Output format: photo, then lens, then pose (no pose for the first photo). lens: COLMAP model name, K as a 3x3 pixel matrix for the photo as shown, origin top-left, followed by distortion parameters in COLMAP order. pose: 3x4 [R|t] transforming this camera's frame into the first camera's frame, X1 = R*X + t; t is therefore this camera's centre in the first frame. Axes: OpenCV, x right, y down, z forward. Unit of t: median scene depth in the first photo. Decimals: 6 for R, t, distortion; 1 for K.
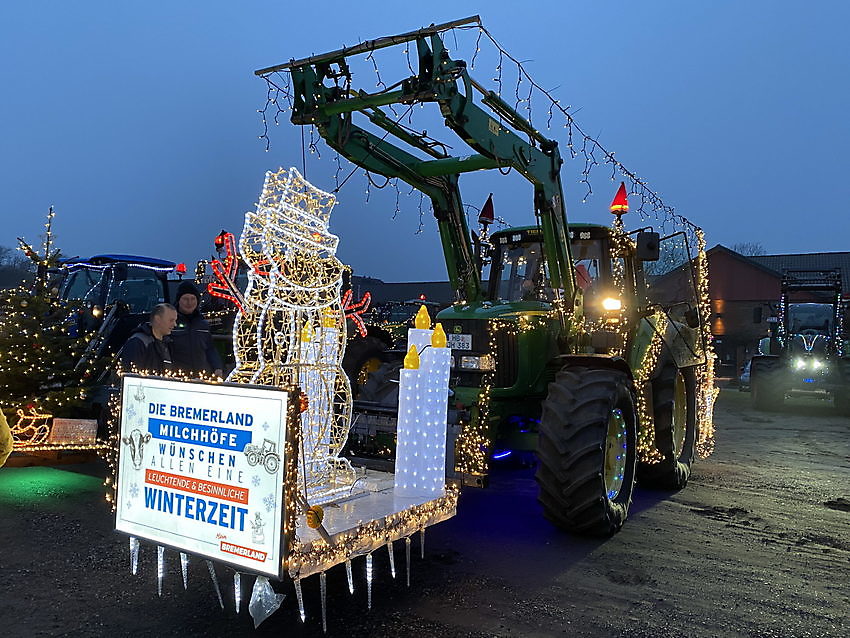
lens RADIAL K [[654.4, 0, 425.0], [0, 654.4, 319.0], [0, 0, 1]] dist [0.000265, 0.000488]
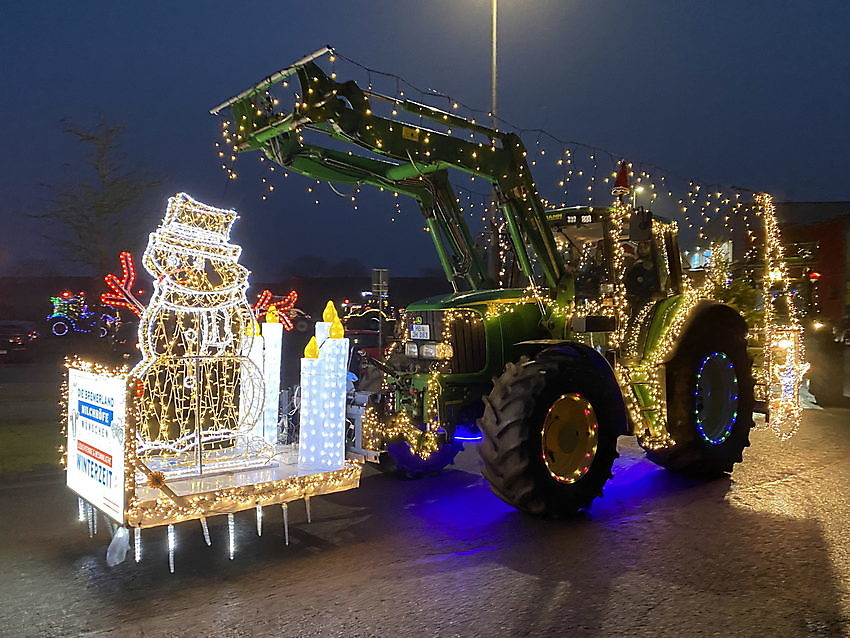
lens RADIAL K [[644.4, 0, 425.0], [0, 644.4, 319.0], [0, 0, 1]] dist [0.002275, -0.001612]
pose [[0.961926, -0.031324, -0.271507, 0.544065], [0.037697, 0.999122, 0.018286, -0.005174], [0.270696, -0.027824, 0.962263, -0.026974]]
